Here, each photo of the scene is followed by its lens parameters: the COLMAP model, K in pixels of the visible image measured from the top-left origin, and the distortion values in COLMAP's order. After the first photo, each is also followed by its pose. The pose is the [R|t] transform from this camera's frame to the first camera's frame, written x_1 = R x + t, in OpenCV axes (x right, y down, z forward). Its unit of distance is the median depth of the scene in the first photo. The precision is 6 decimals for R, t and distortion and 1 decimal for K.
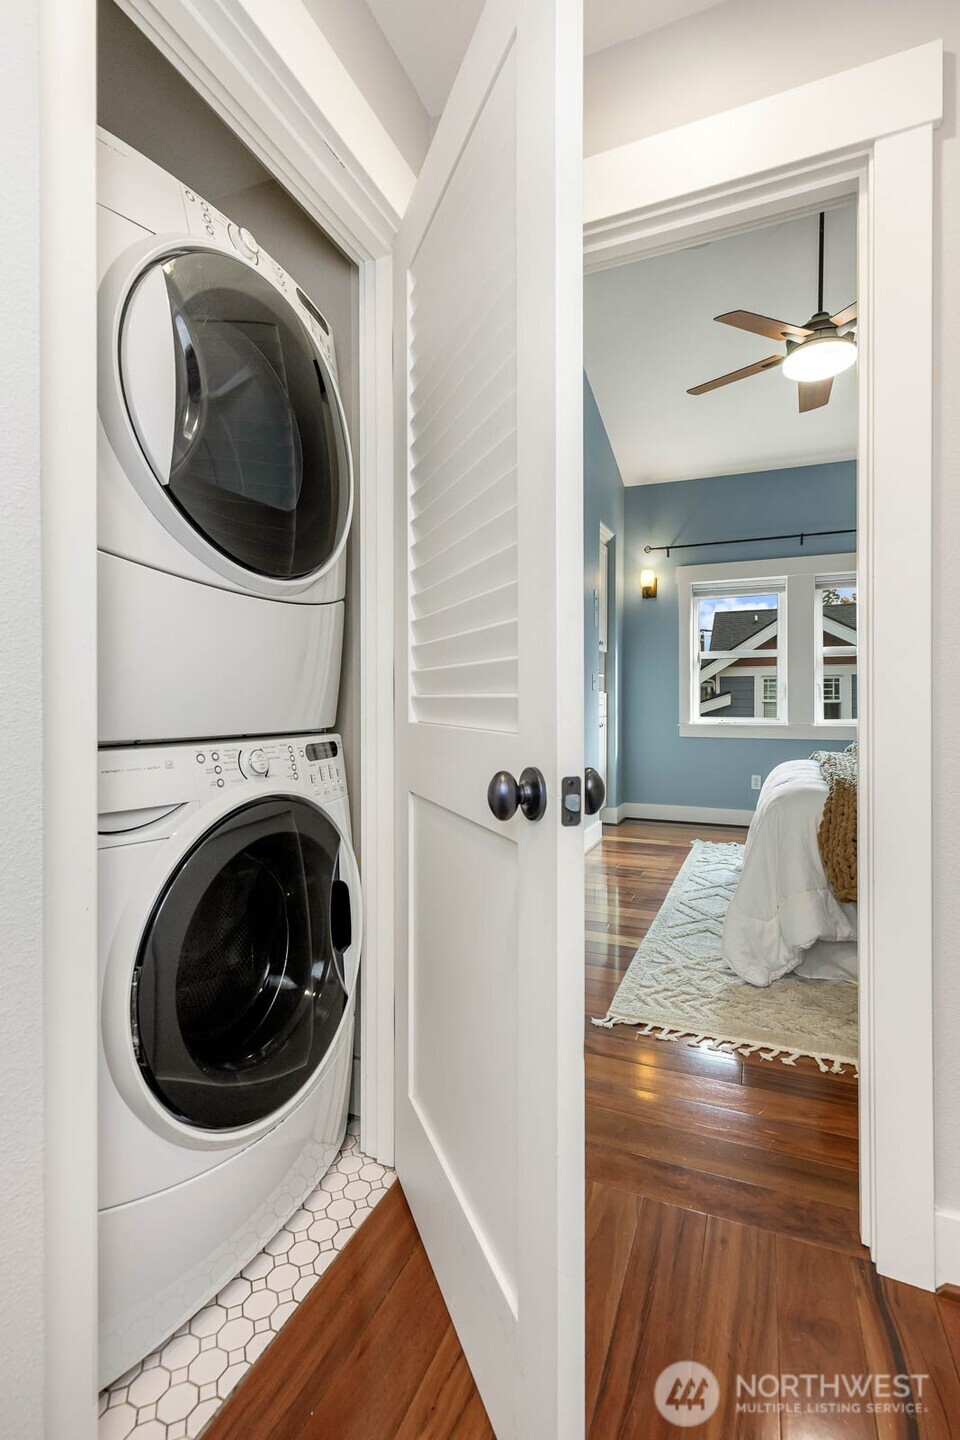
lens RADIAL K [[665.4, 0, 486.6], [0, 665.4, 699.8], [0, 0, 1]] dist [0.007594, -0.000213]
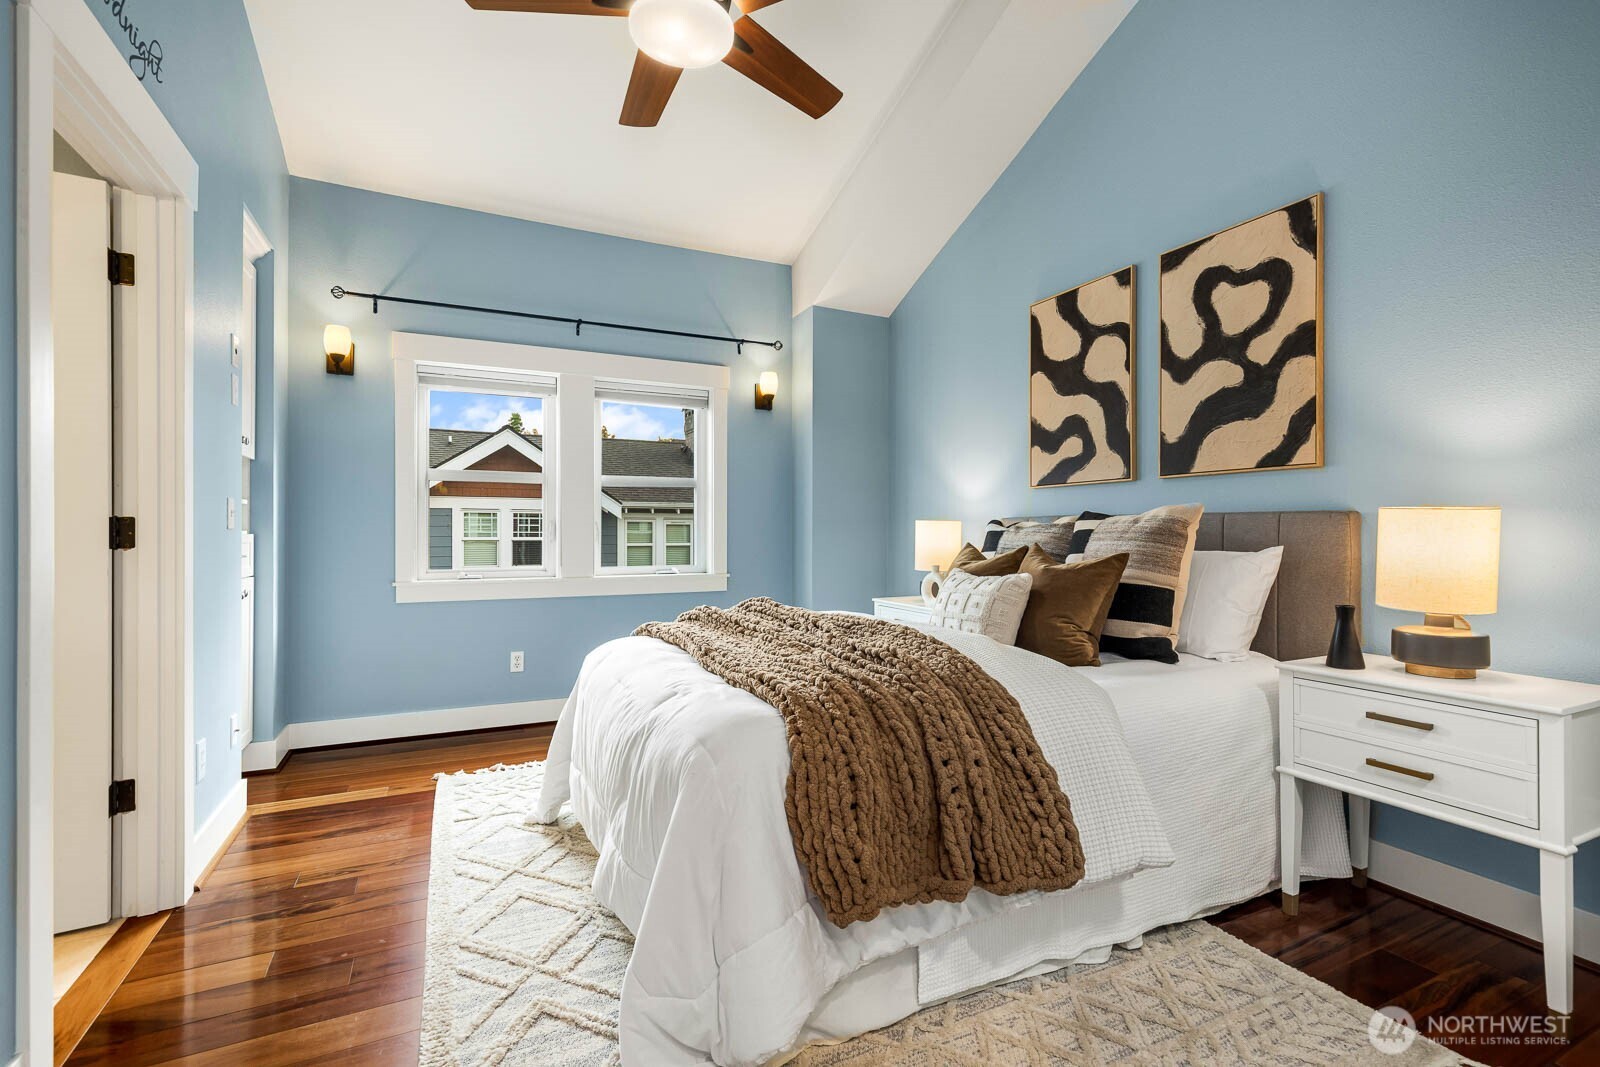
lens RADIAL K [[729.4, 0, 800.0], [0, 729.4, 533.5], [0, 0, 1]] dist [0.006043, 0.000054]
pose [[0.658525, 0.002425, 0.752555, 0.022577], [-0.000759, 0.999996, -0.002558, -0.008728], [-0.752559, 0.001113, 0.658524, 0.259263]]
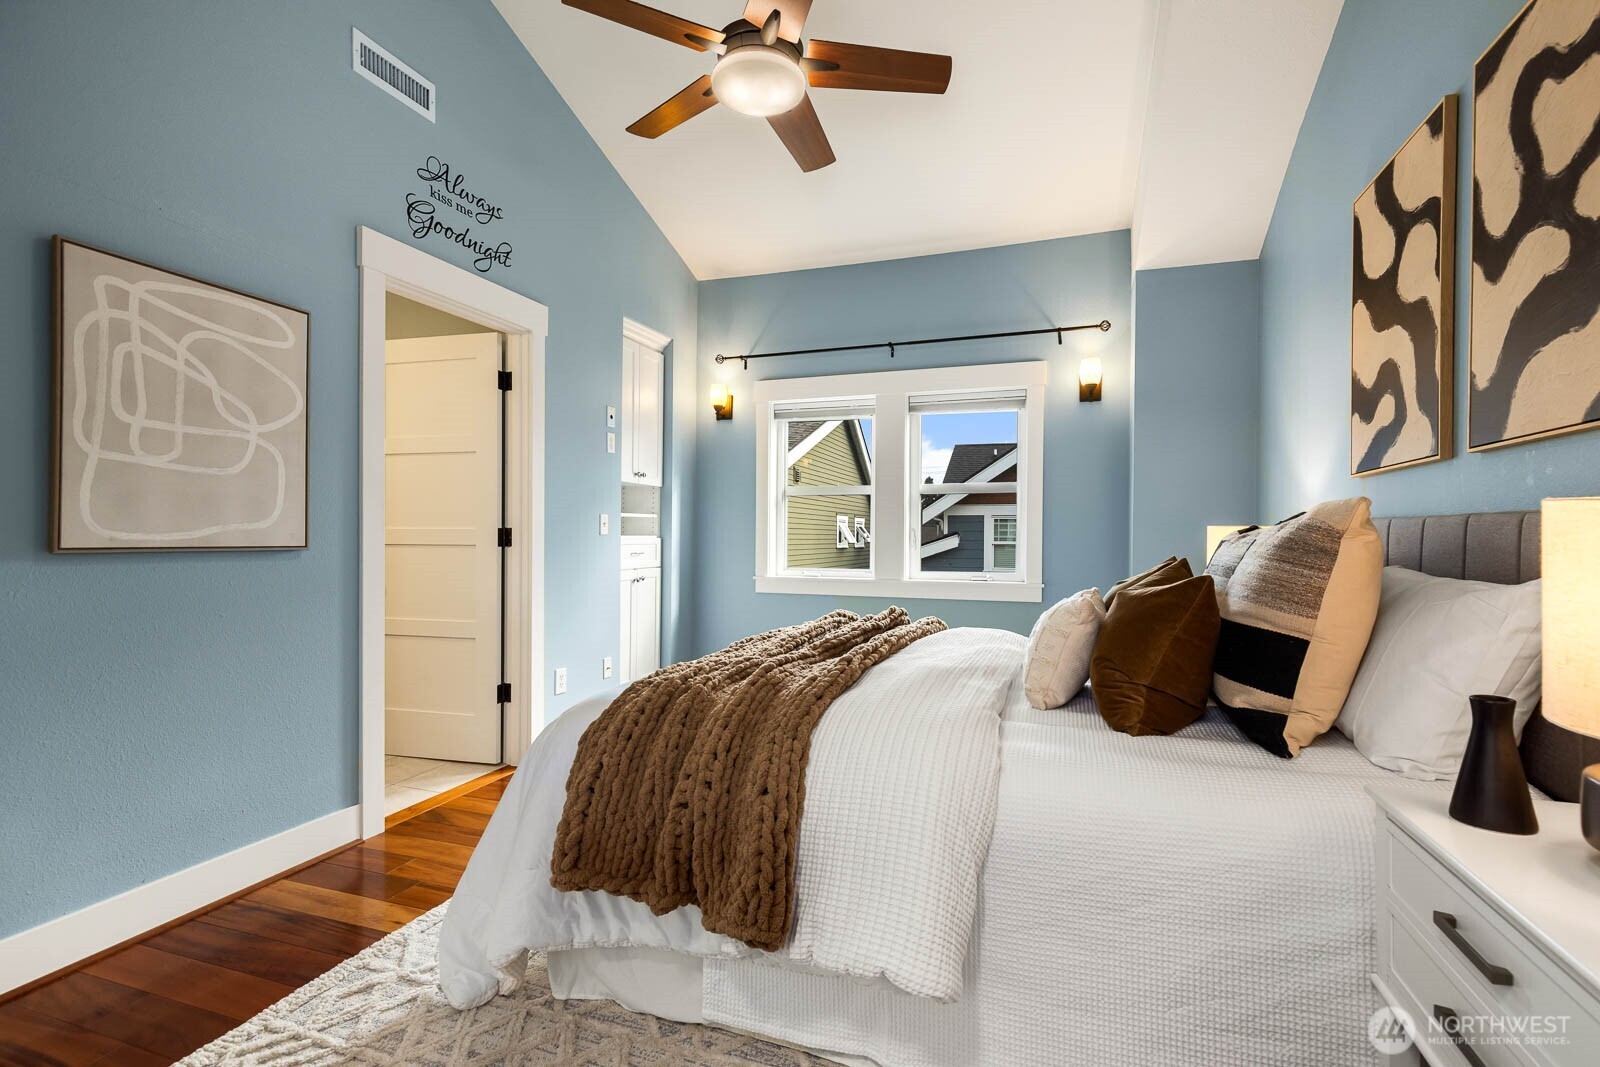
lens RADIAL K [[715.3, 0, 808.8], [0, 715.3, 539.5], [0, 0, 1]] dist [-0.000585, 0.000295]
pose [[0.997661, 0.008441, 0.067834, 0.292415], [-0.008684, 0.999957, 0.003279, -0.012297], [-0.067804, -0.003860, 0.997691, 0.132660]]
